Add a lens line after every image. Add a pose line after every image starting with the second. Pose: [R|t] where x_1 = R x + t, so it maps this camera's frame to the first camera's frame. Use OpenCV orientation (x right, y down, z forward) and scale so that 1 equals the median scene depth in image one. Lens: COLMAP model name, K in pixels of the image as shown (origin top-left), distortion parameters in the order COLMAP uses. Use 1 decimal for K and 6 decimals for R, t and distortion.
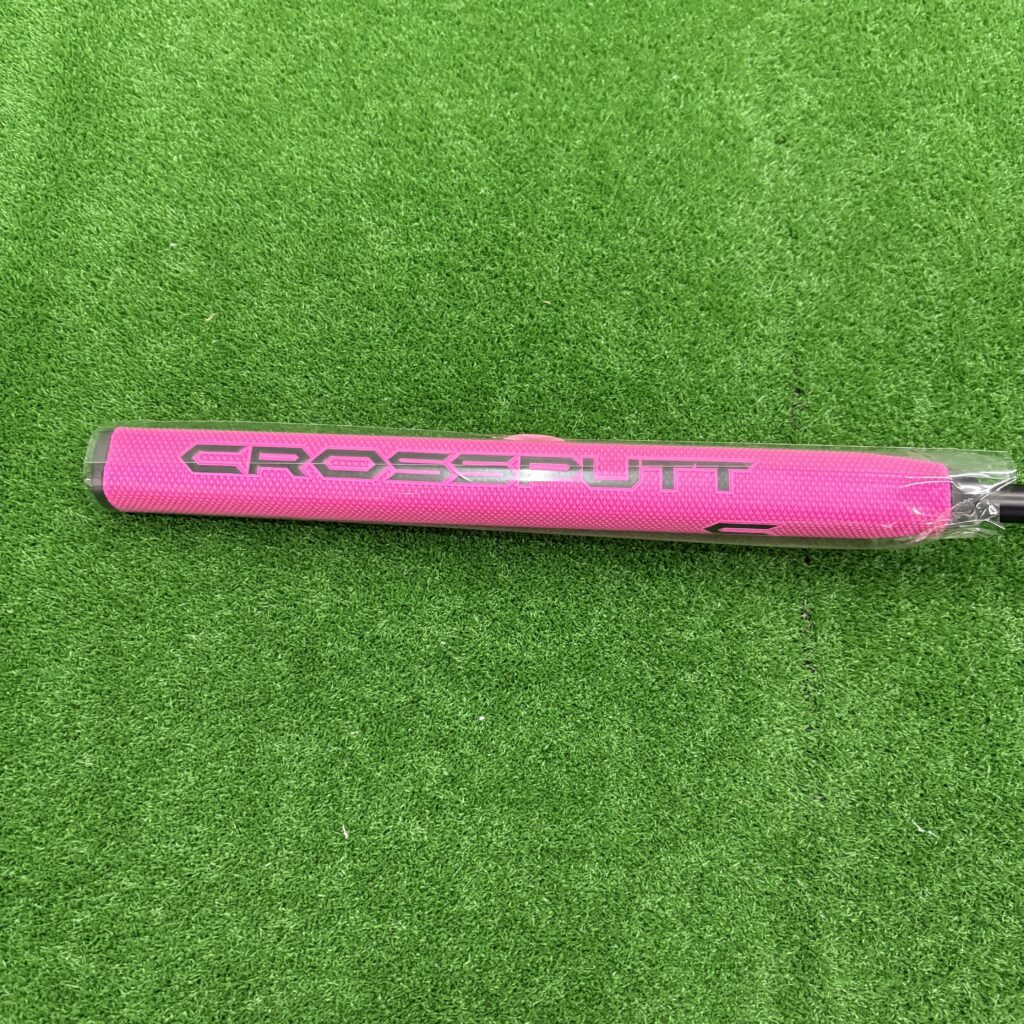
lens RADIAL K [[982.6, 0, 506.2], [0, 982.6, 510.1], [0, 0, 1]] dist [-0.002799, 0.000000]
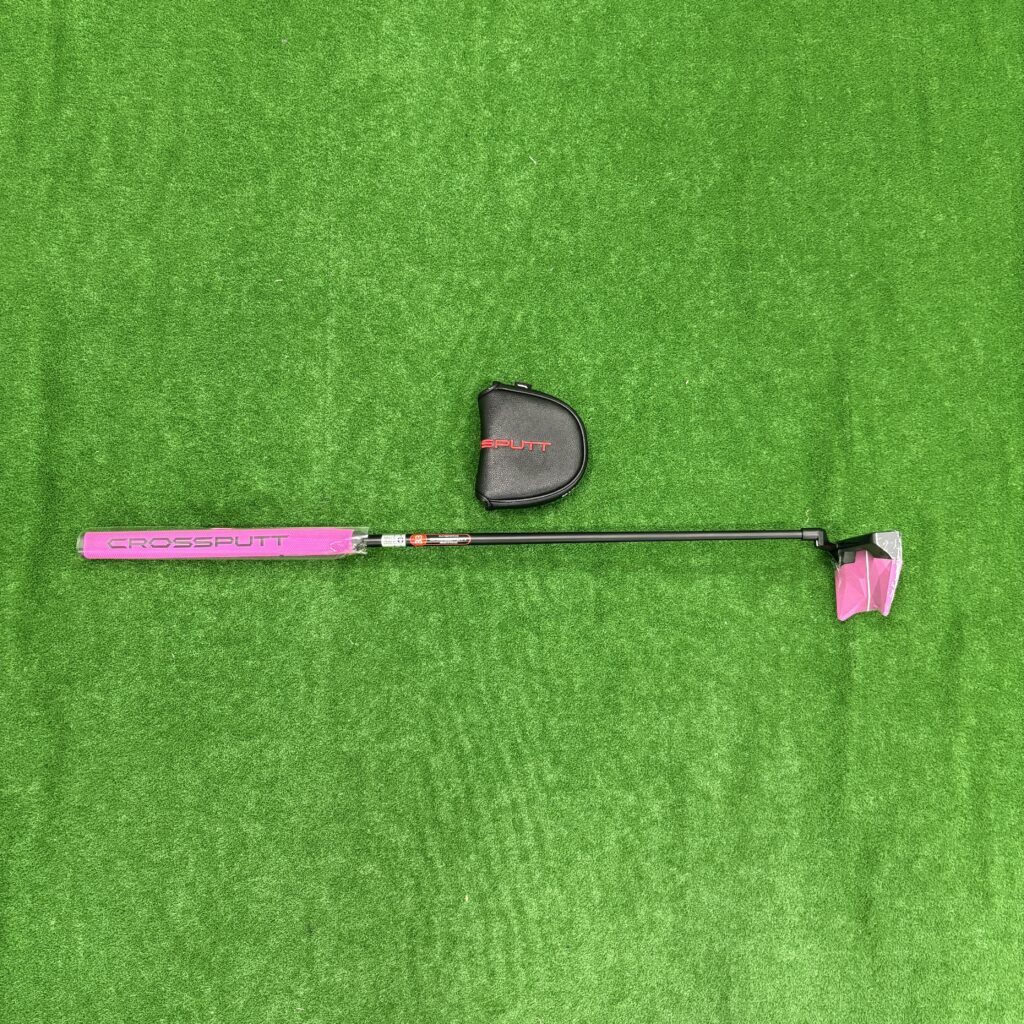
lens RADIAL K [[982.6, 0, 511.8], [0, 982.6, 506.5], [0, 0, 1]] dist [-0.002799, 0.000000]
pose [[0.997432, -0.063690, -0.032763, 1.042253], [0.069234, 0.974528, 0.213313, -0.736293], [0.018342, -0.215034, 0.976434, -1.960154]]
